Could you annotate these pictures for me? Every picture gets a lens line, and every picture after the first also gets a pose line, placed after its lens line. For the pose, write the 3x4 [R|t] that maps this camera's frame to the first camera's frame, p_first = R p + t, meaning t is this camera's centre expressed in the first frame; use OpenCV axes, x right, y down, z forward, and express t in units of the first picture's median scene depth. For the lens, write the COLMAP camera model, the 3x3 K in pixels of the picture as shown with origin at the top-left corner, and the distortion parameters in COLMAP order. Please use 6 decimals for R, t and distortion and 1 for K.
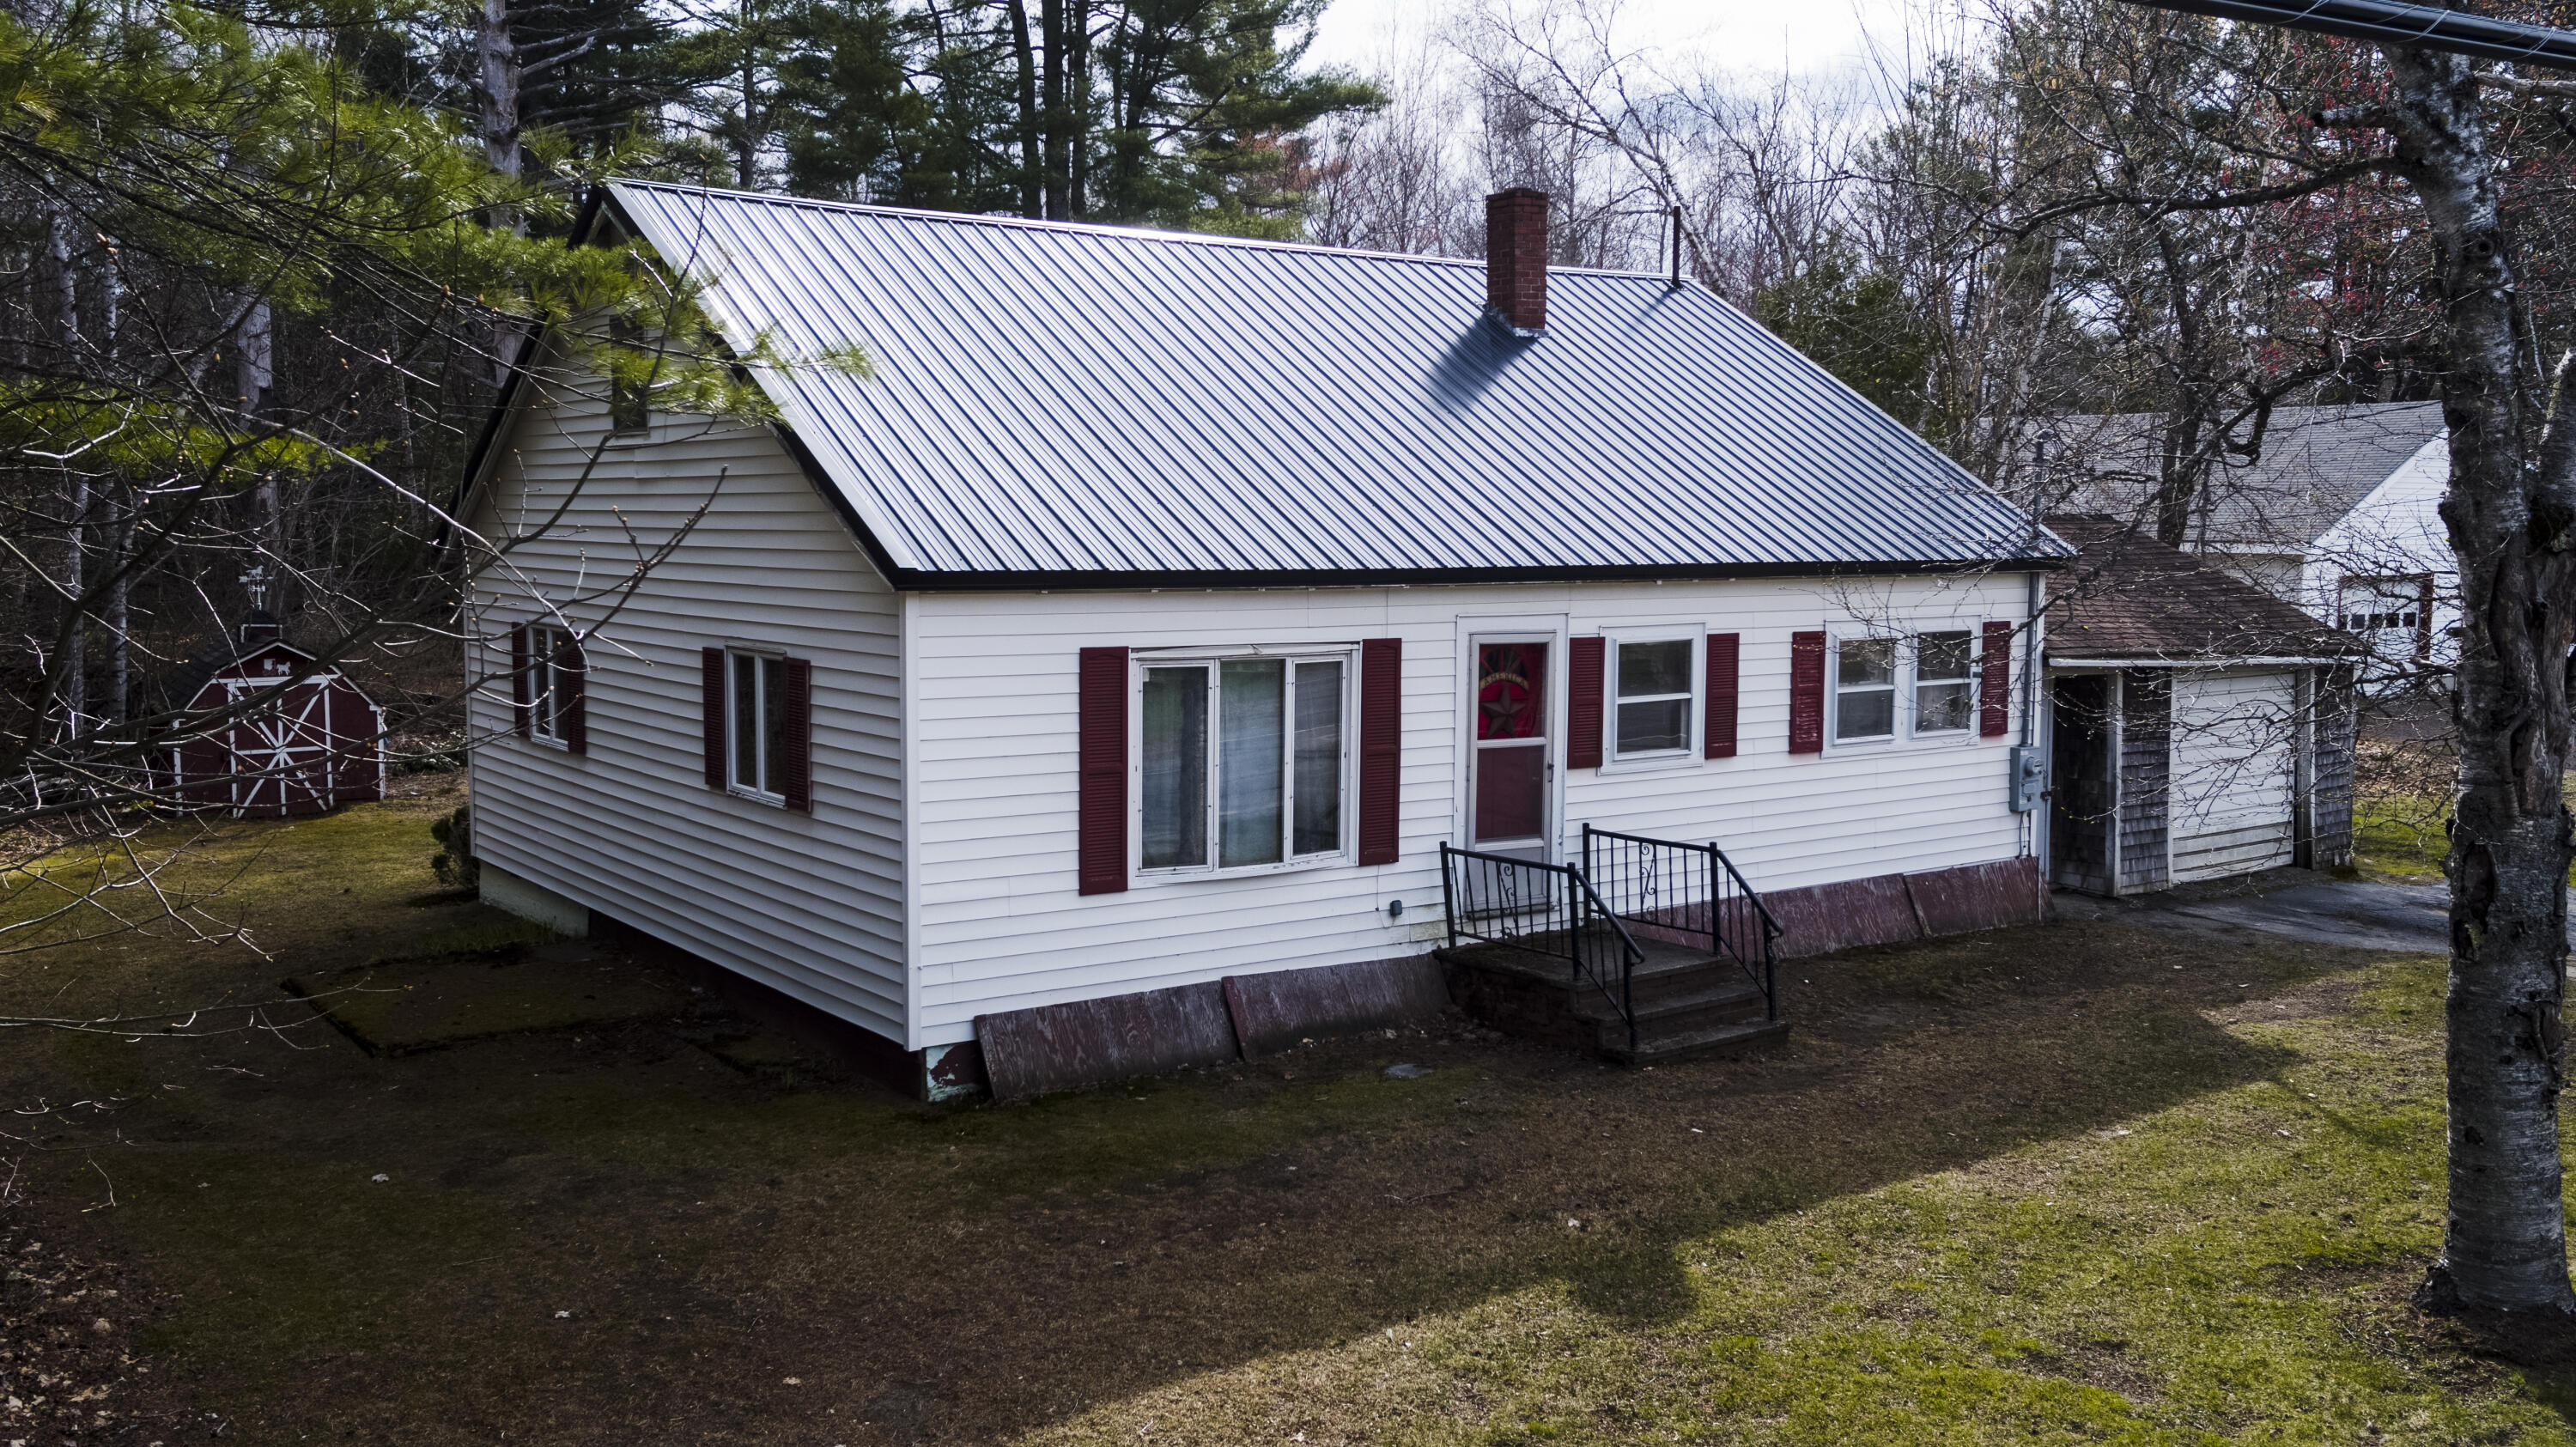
lens RADIAL K [[2195.6, 0, 1290.9], [0, 2195.6, 727.1], [0, 0, 1]] dist [0.001693, 0.002820]
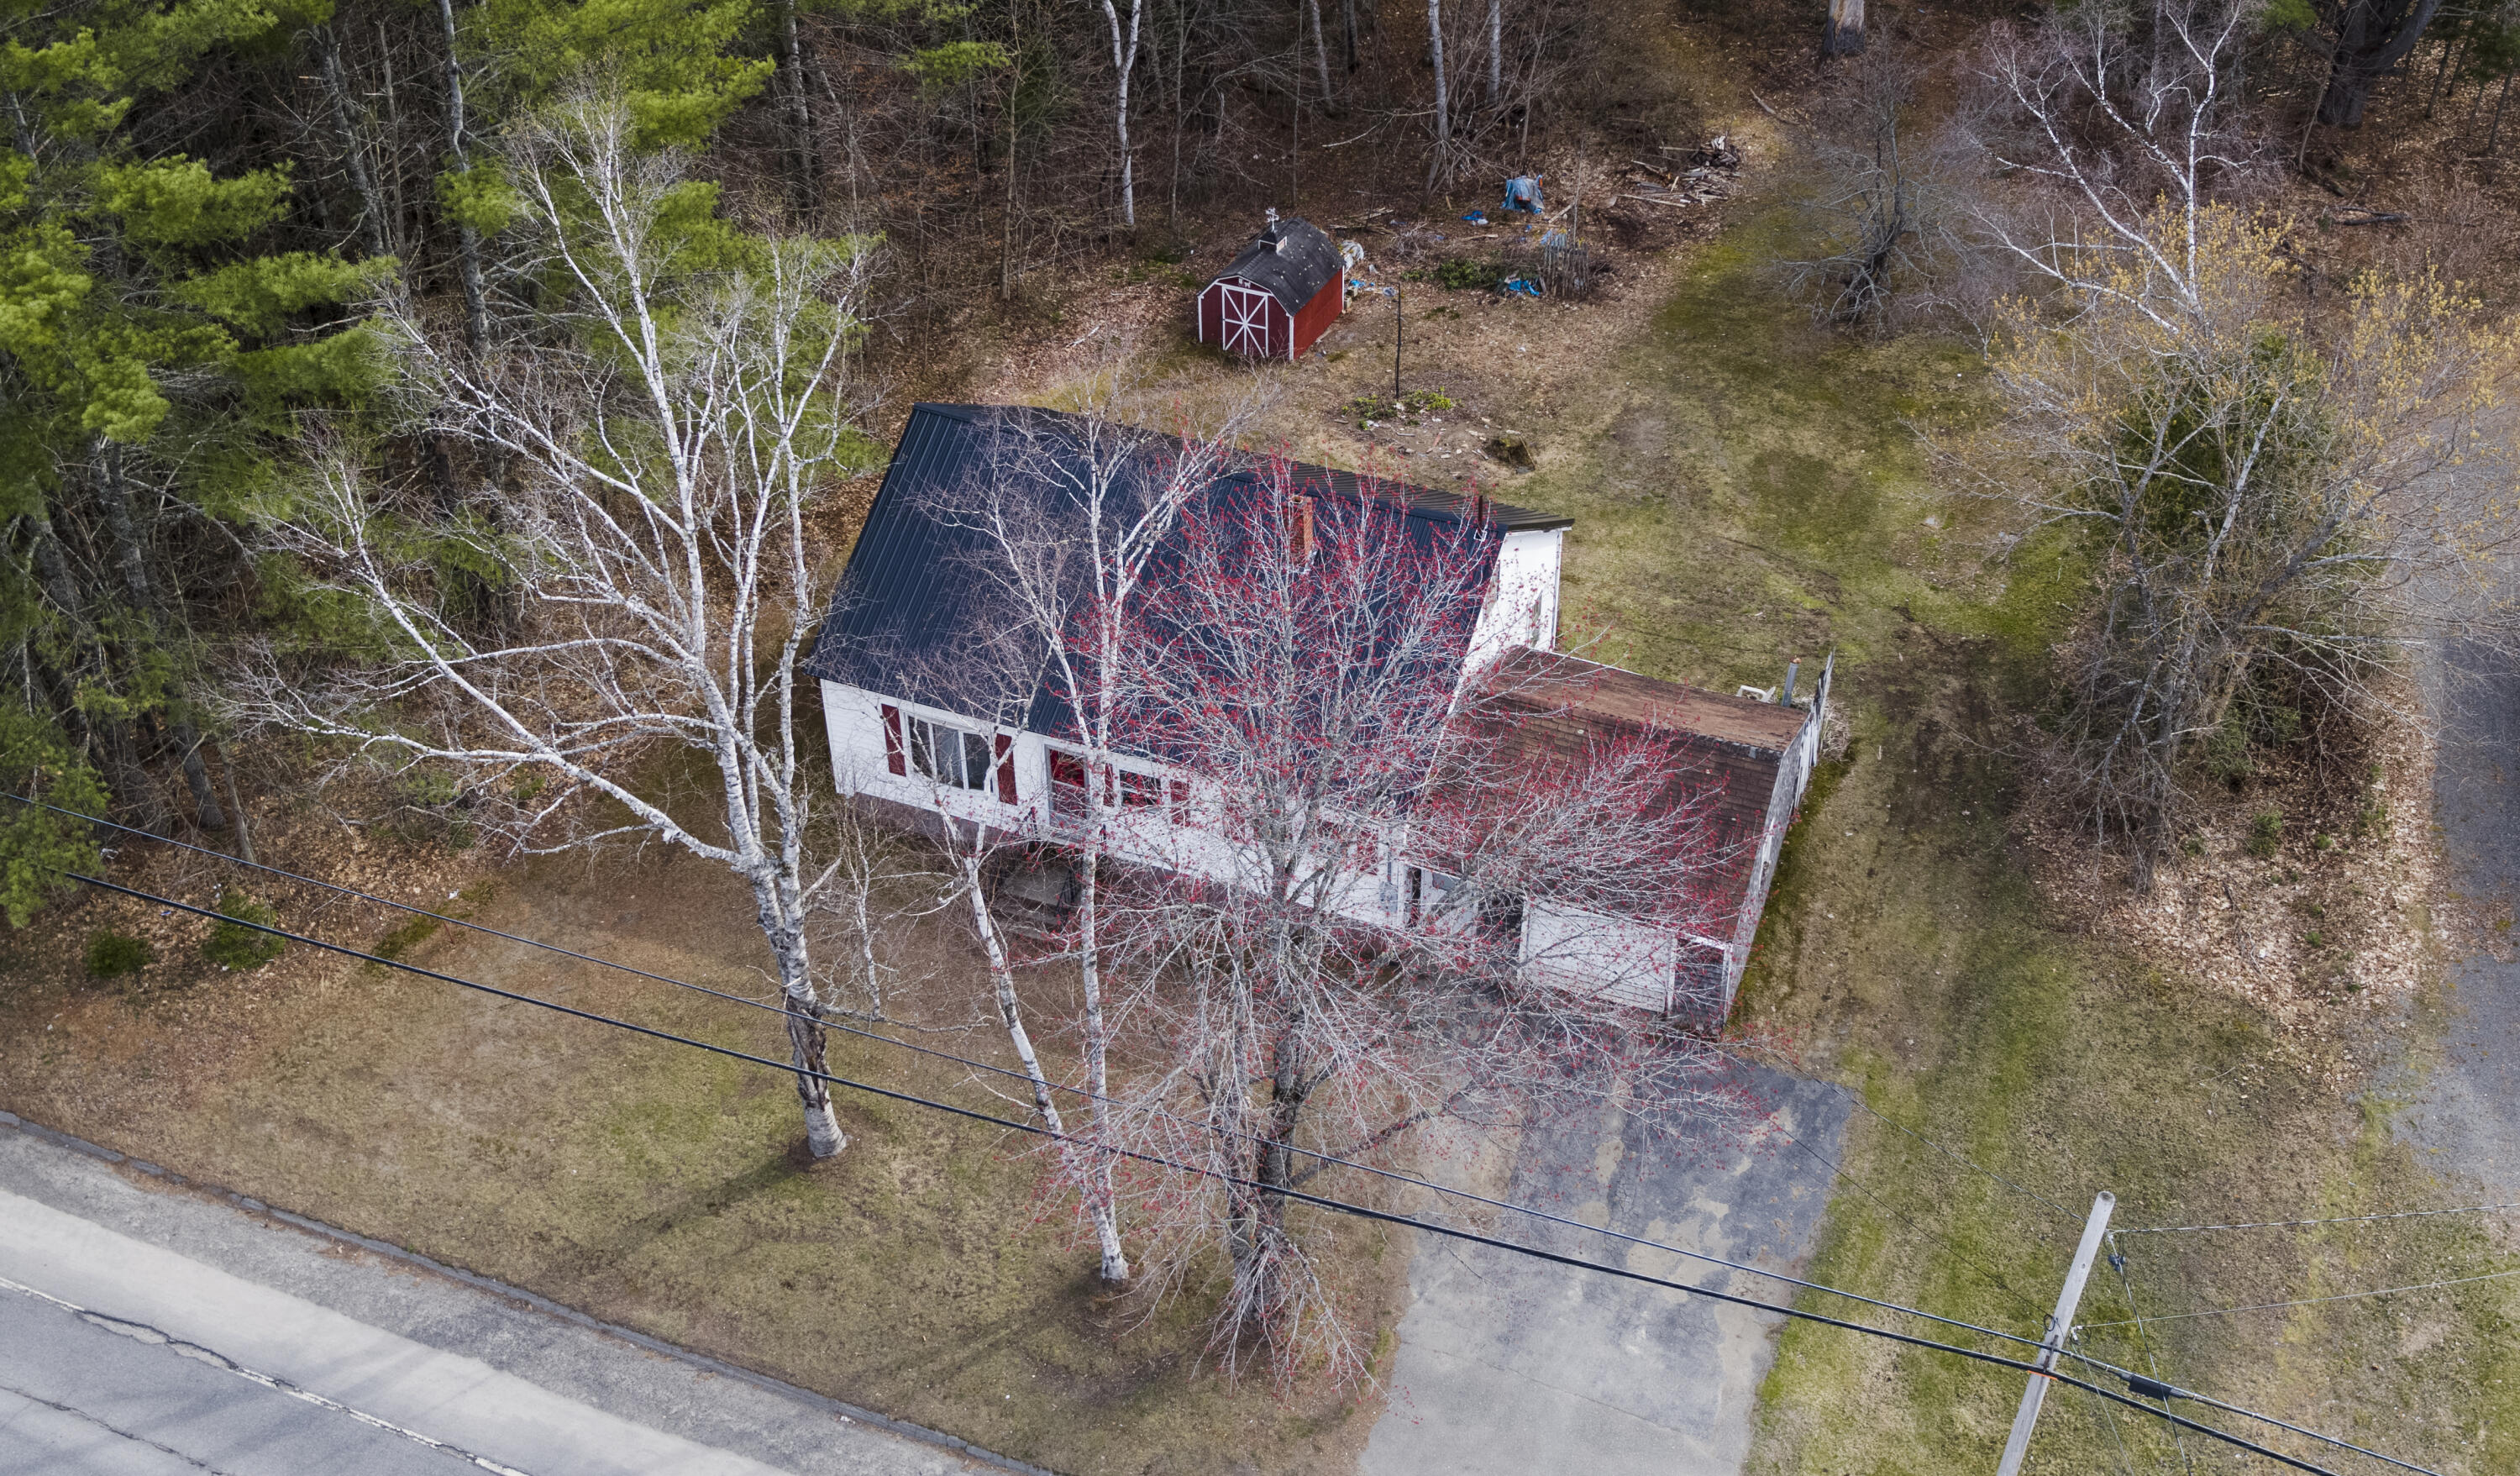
lens RADIAL K [[2344.0, 0, 1255.9], [0, 2344.0, 734.9], [0, 0, 1]] dist [-0.003353, 0.000000]
pose [[0.554078, 0.522596, -0.647990, 1.918836], [-0.074130, 0.806281, 0.586870, -1.616894], [0.829158, -0.277136, 0.485483, -0.063521]]
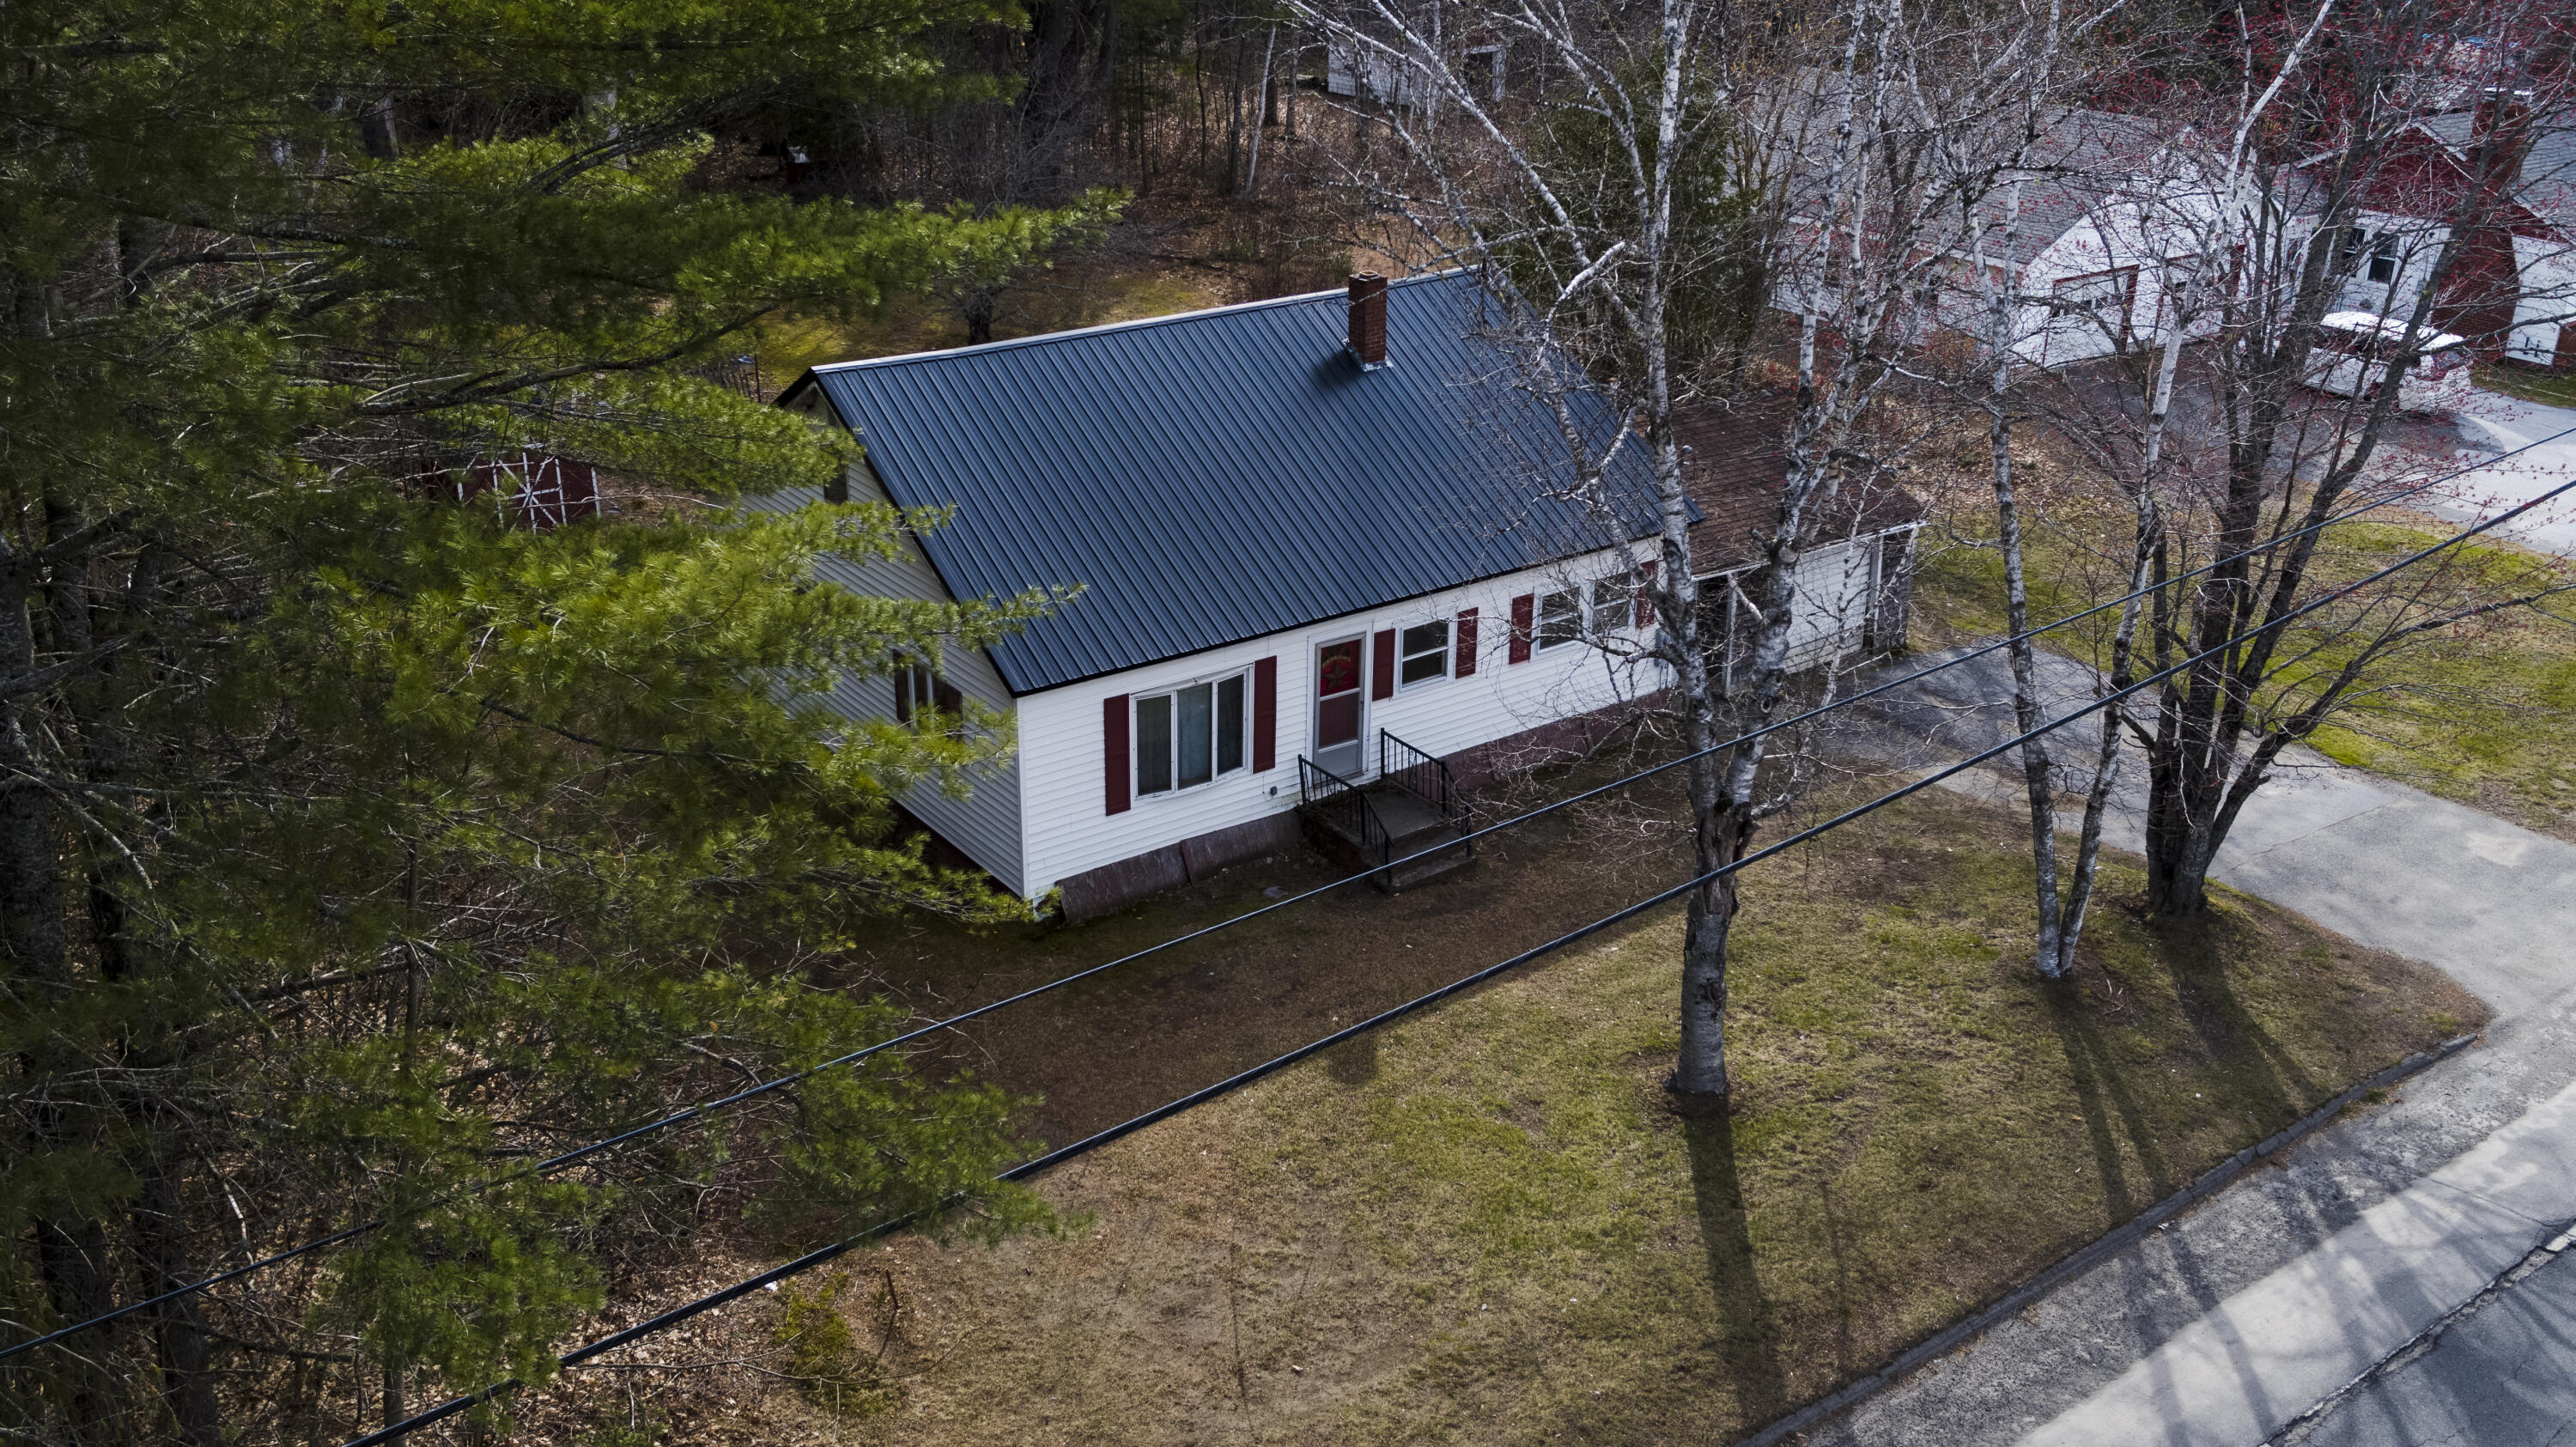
lens RADIAL K [[2195.6, 0, 1291.2], [0, 2195.6, 720.8], [0, 0, 1]] dist [0.001693, 0.002820]
pose [[0.999977, 0.003049, 0.006040, 0.051220], [-0.004817, 0.947697, 0.319135, -0.569770], [-0.004751, -0.319157, 0.947690, -0.750699]]
